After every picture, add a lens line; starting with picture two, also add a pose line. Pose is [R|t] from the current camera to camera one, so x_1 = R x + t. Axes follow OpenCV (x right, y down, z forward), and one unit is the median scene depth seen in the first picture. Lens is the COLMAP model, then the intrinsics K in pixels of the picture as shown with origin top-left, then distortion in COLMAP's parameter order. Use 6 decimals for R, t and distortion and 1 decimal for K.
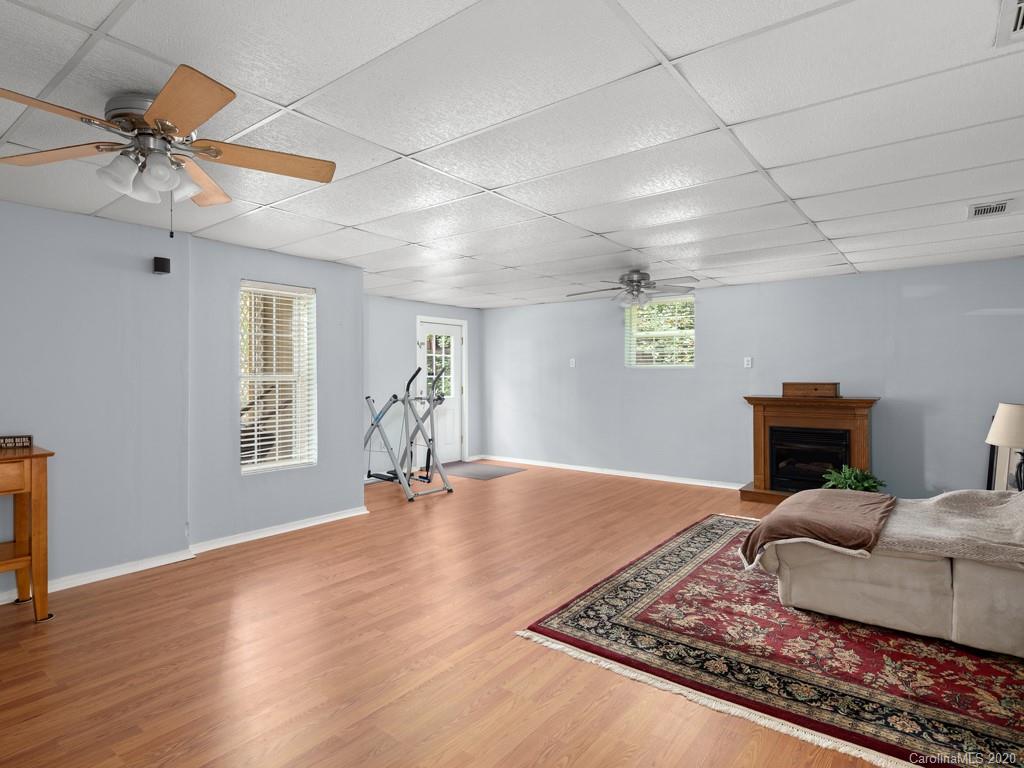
lens RADIAL K [[559.2, 0, 498.5], [0, 559.2, 381.6], [0, 0, 1]] dist [0.002340, -0.000390]
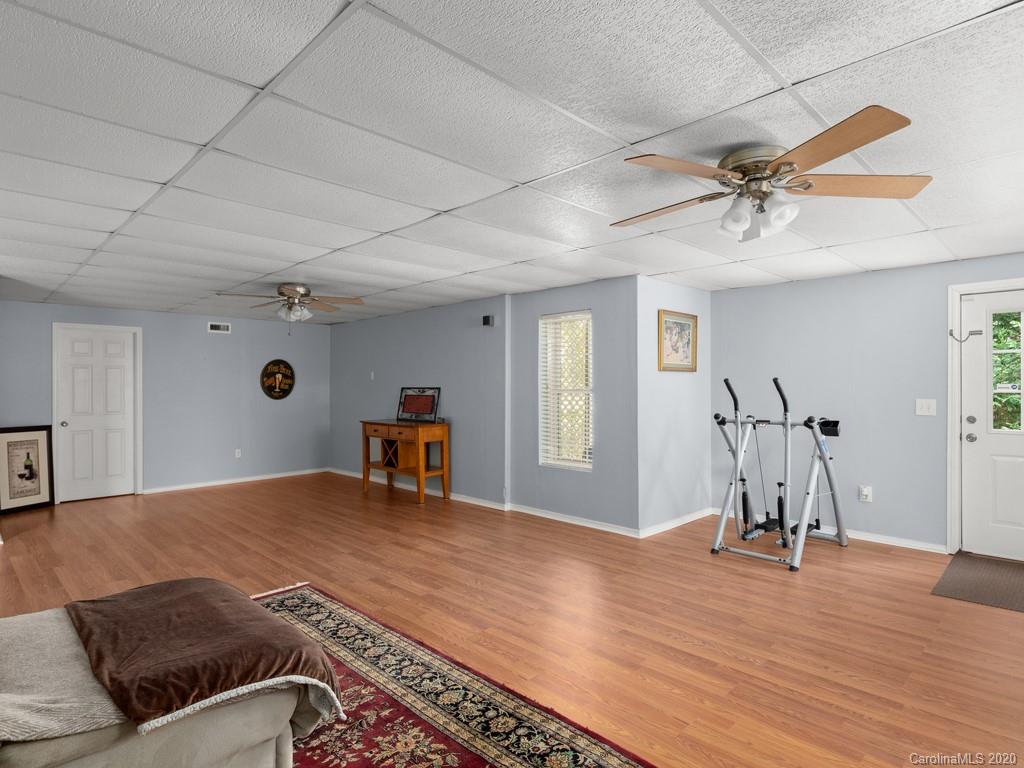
lens RADIAL K [[565.2, 0, 510.3], [0, 565.2, 424.6], [0, 0, 1]] dist [0.002045, 0.000144]
pose [[-0.116879, 0.068732, -0.990765, 1.000877], [-0.008062, 0.997504, 0.070151, -0.026125], [0.993113, 0.016187, -0.116033, 1.254980]]
